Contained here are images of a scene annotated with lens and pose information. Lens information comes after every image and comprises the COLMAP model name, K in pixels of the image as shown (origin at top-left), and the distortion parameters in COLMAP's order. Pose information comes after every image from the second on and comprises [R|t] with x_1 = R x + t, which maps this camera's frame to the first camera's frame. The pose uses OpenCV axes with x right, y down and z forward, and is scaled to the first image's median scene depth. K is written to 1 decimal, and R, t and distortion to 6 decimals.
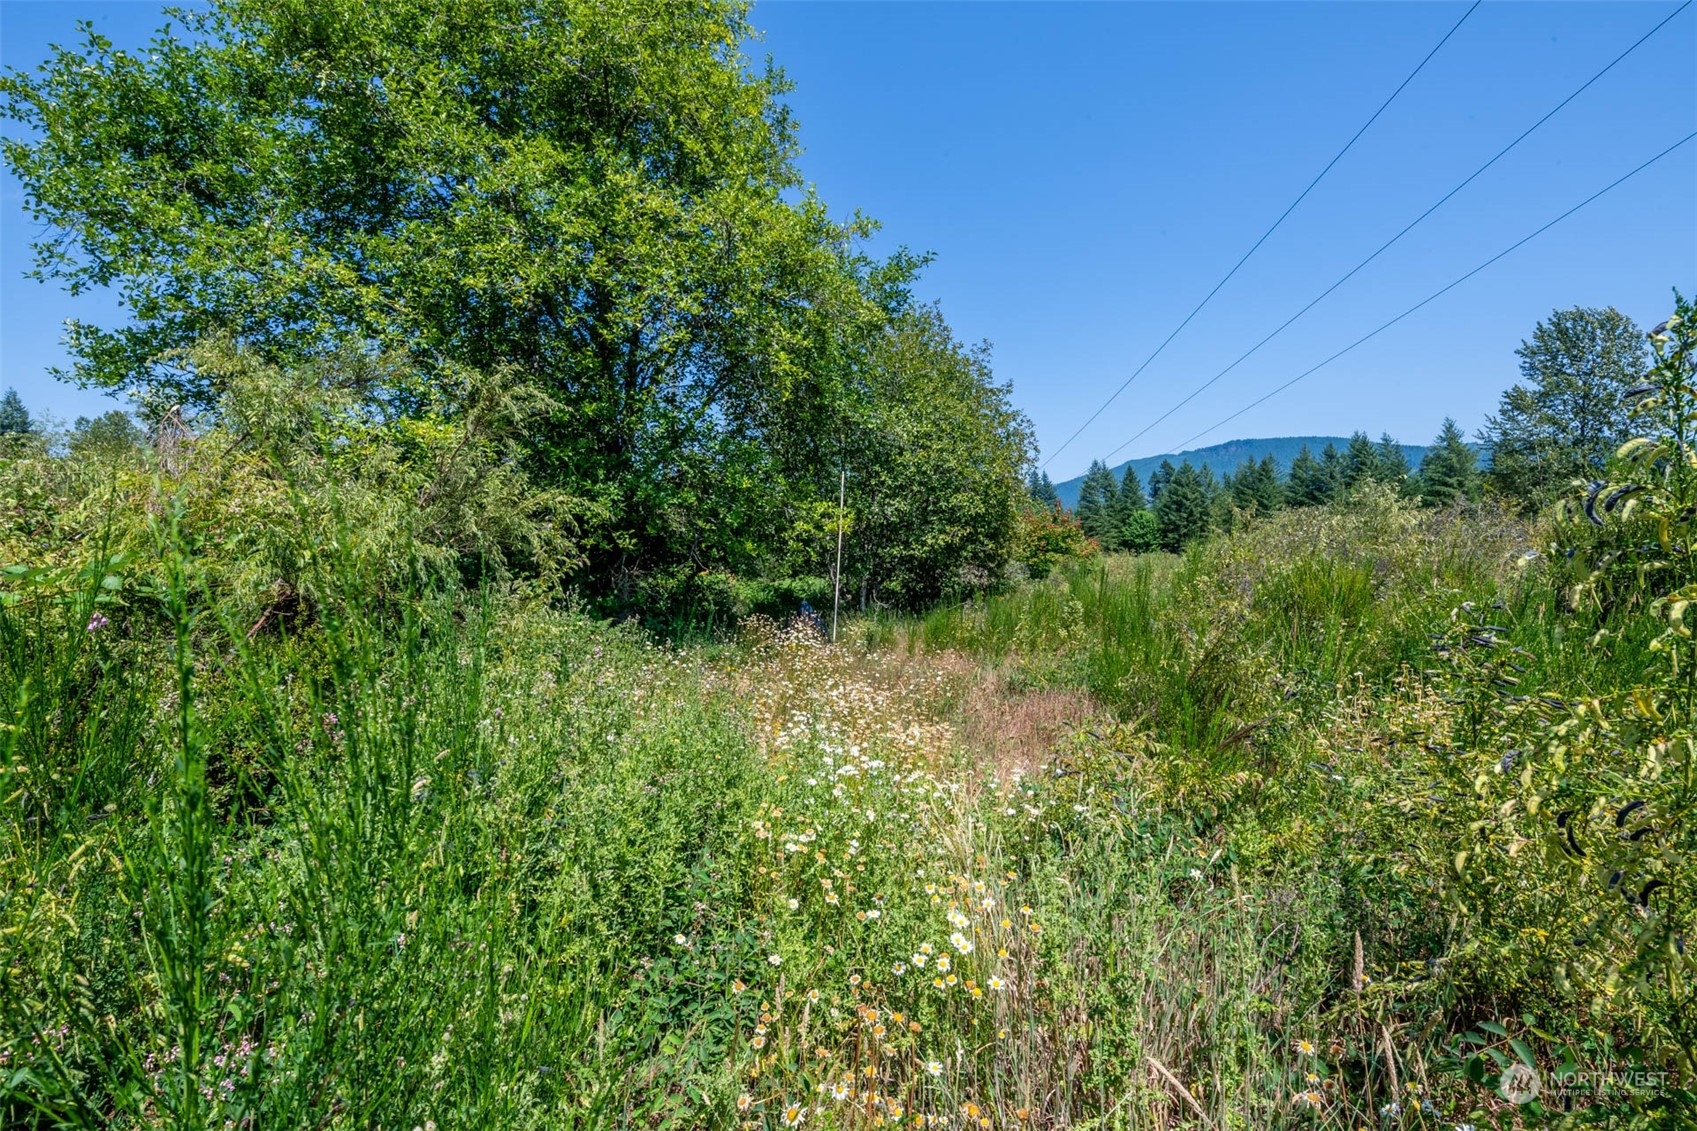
lens RADIAL K [[691.5, 0, 834.7], [0, 691.5, 557.6], [0, 0, 1]] dist [-0.018709, -0.000003]
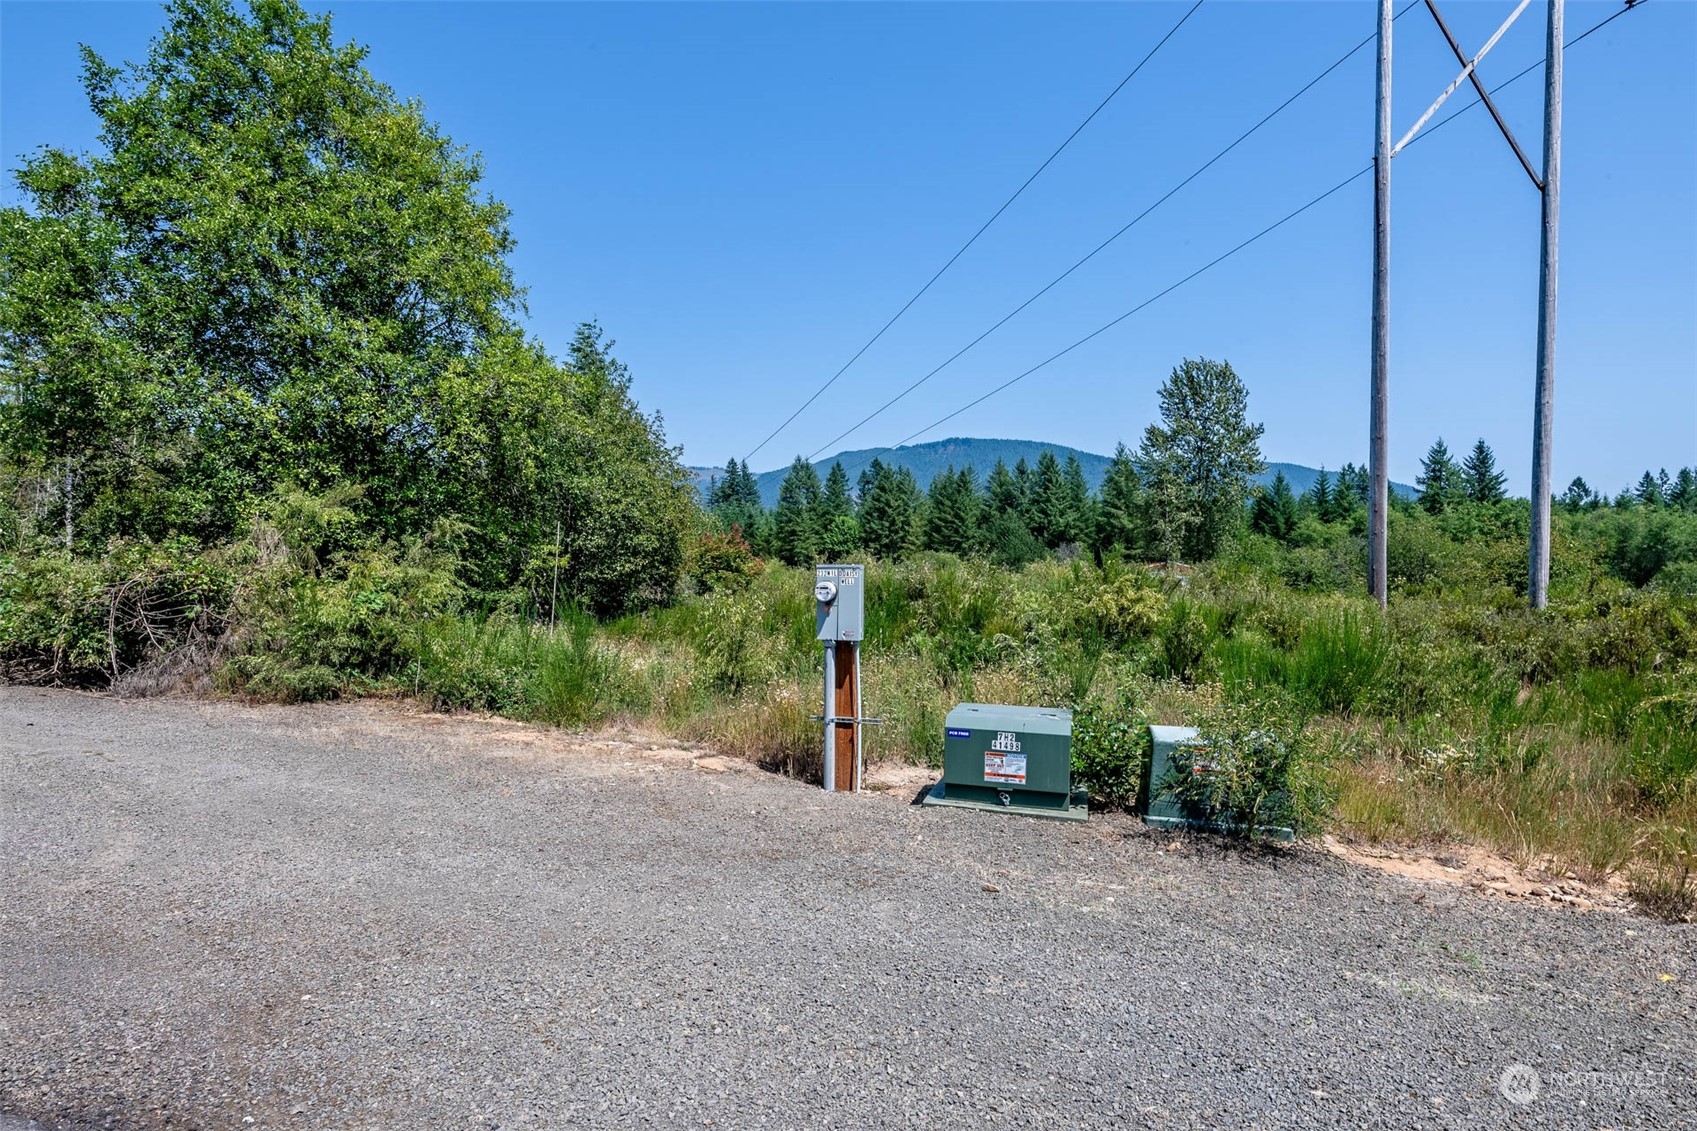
lens RADIAL K [[877.9, 0, 822.1], [0, 877.9, 587.2], [0, 0, 1]] dist [0.003603, -0.000052]
pose [[0.926403, 0.020804, 0.375959, -0.089987], [-0.032501, 0.999164, 0.024797, -0.027362], [-0.375129, -0.035191, 0.926305, -0.488126]]
